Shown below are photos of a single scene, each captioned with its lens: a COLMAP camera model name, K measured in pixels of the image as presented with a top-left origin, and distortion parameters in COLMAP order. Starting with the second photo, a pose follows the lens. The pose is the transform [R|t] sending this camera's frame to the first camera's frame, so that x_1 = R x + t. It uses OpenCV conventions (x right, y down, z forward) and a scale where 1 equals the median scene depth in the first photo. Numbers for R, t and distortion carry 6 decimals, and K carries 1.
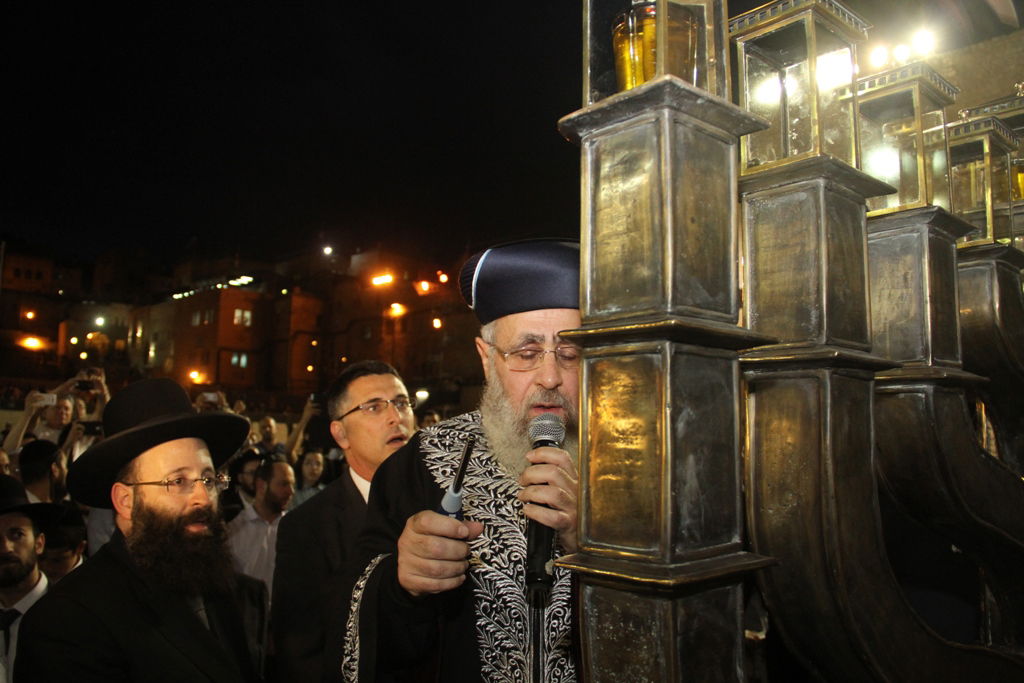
lens RADIAL K [[851.8, 0, 530.5], [0, 851.8, 344.9], [0, 0, 1]] dist [-0.179977, 0.109264]
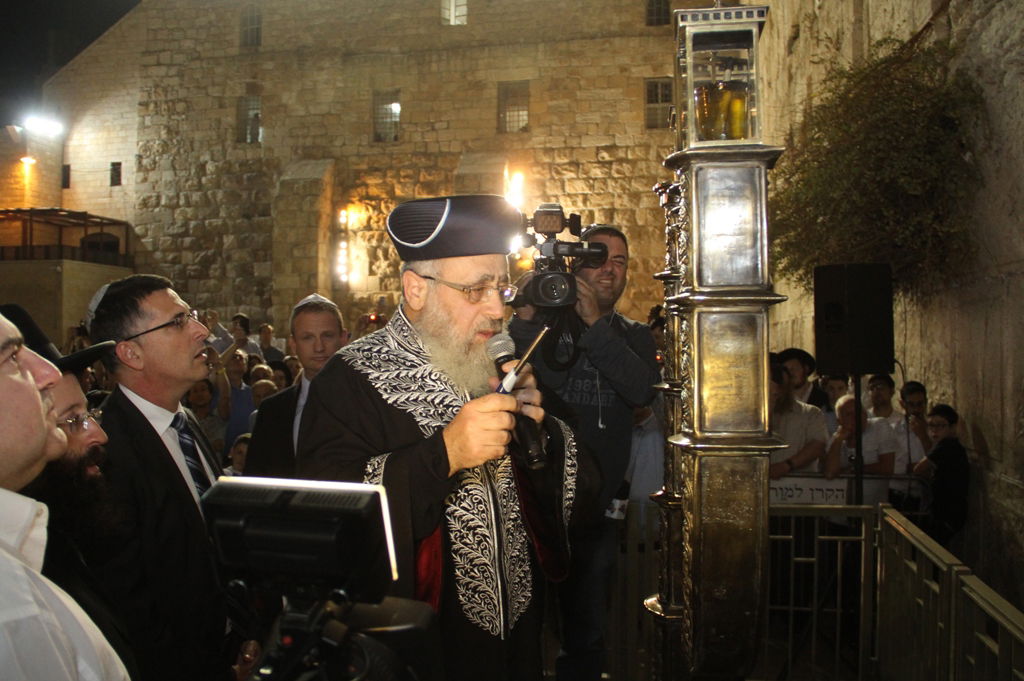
lens RADIAL K [[851.8, 0, 530.5], [0, 851.8, 343.9], [0, 0, 1]] dist [-0.179977, 0.109264]
pose [[0.756197, -0.030823, 0.653618, -0.772933], [-0.057709, 0.991856, 0.113540, -0.056601], [-0.651794, -0.123578, 0.748260, 0.030270]]
